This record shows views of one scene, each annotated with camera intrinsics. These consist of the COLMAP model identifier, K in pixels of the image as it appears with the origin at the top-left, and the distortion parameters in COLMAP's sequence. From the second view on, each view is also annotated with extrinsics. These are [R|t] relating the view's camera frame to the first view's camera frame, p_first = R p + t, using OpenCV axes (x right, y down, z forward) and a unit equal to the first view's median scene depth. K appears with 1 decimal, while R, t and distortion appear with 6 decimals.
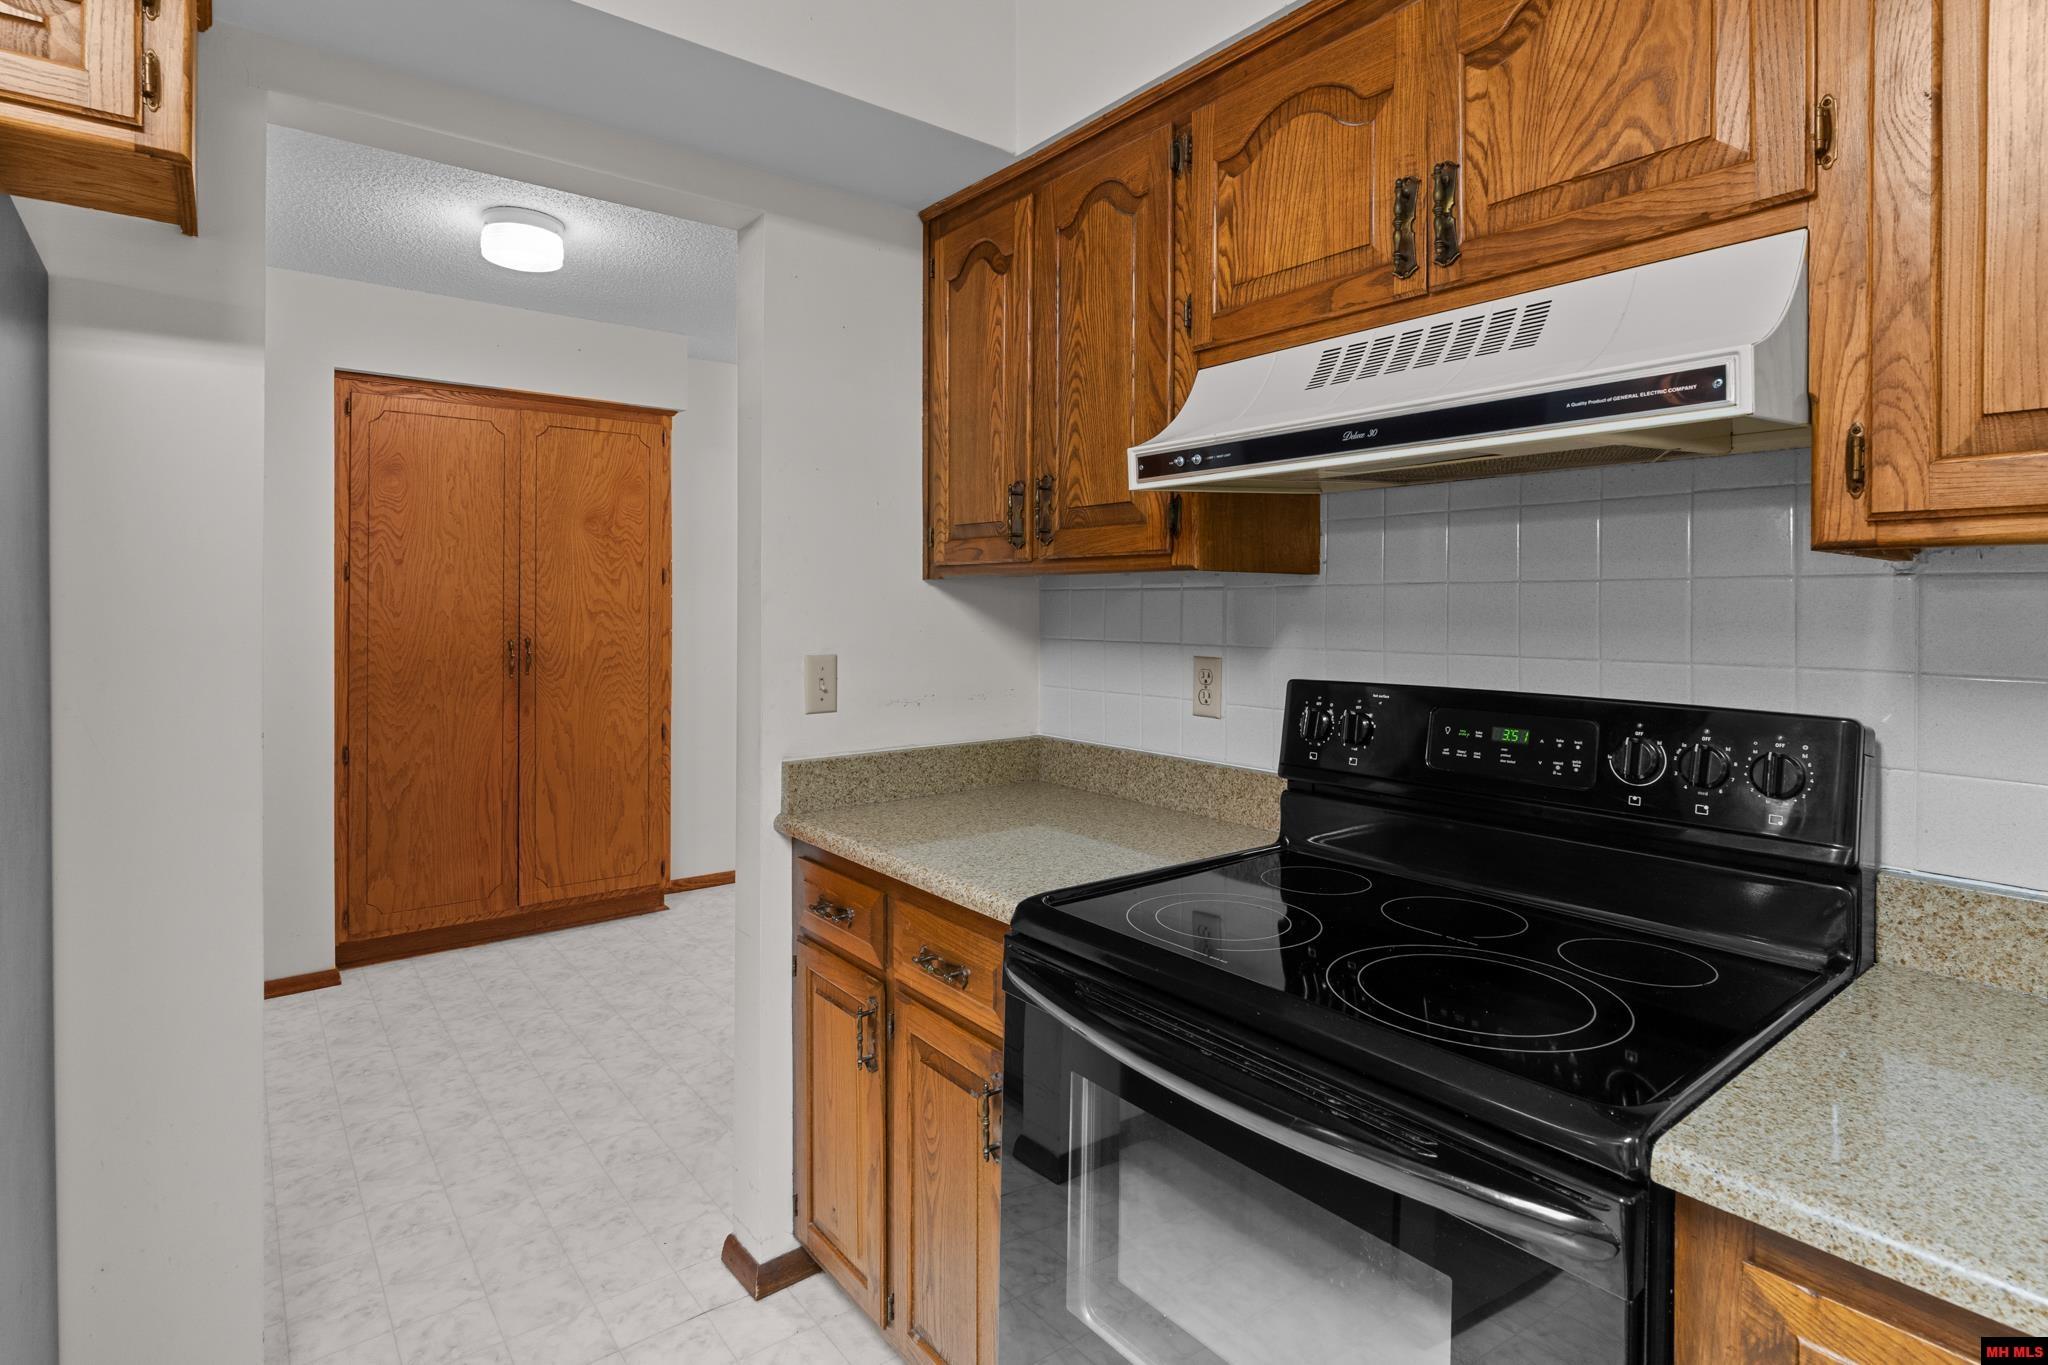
lens RADIAL K [[1027.8, 0, 1024.8], [0, 1027.8, 622.7], [0, 0, 1]] dist [0.000811, -0.000134]
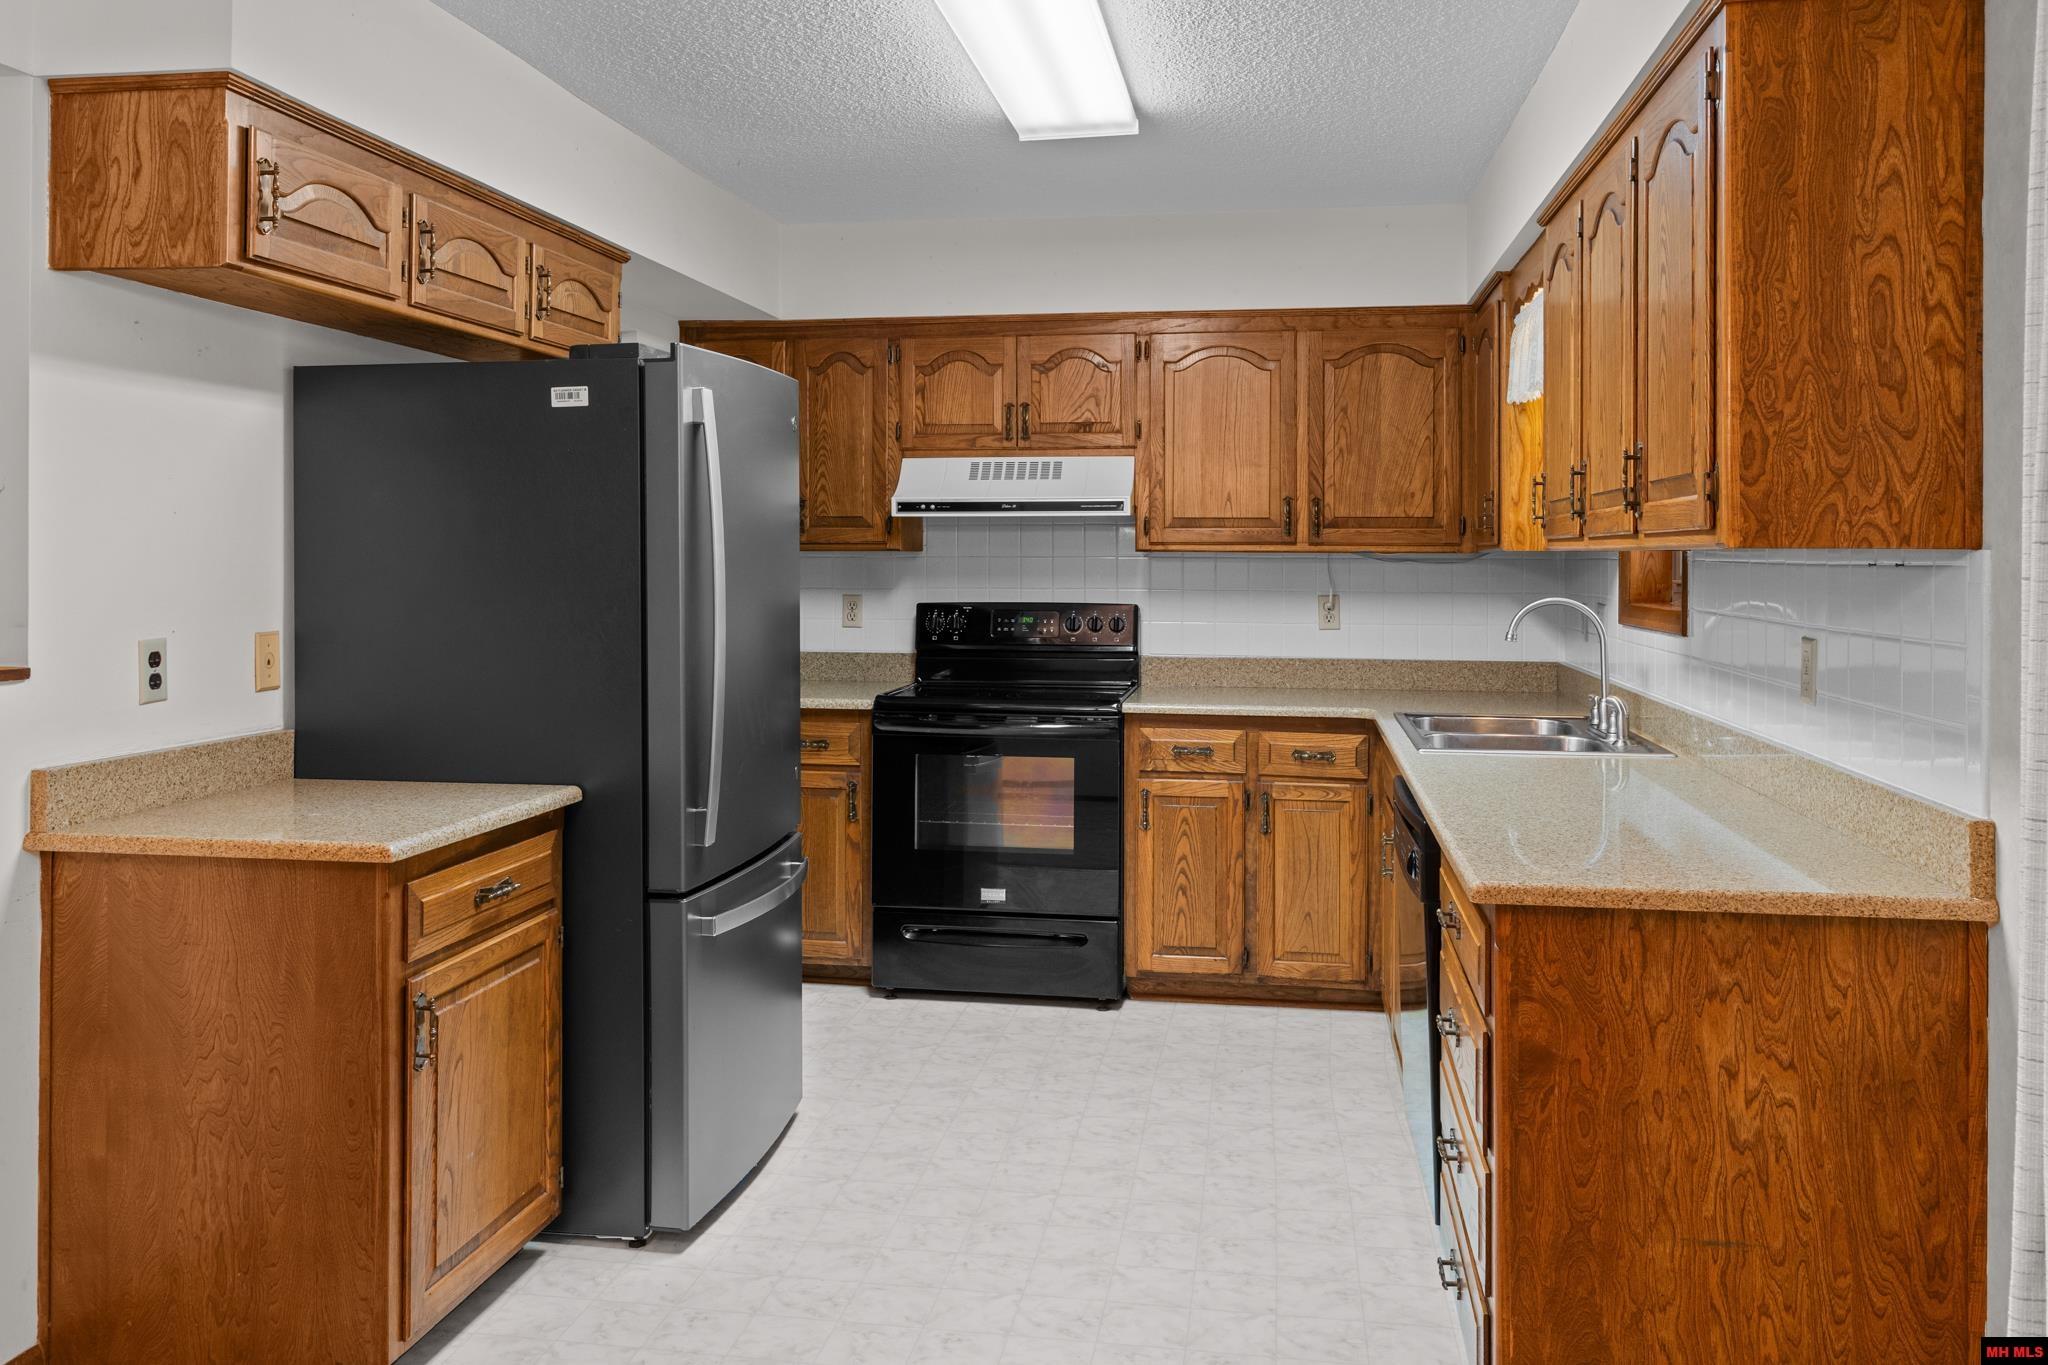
lens RADIAL K [[1559.2, 0, 1024.0], [0, 1559.2, 682.5], [0, 0, 1]] dist [-0.003115, -0.000403]
pose [[0.742545, -0.058570, 0.667230, -2.212744], [0.012727, 0.997223, 0.073373, -0.015712], [-0.669675, -0.045990, 0.741229, -1.928640]]
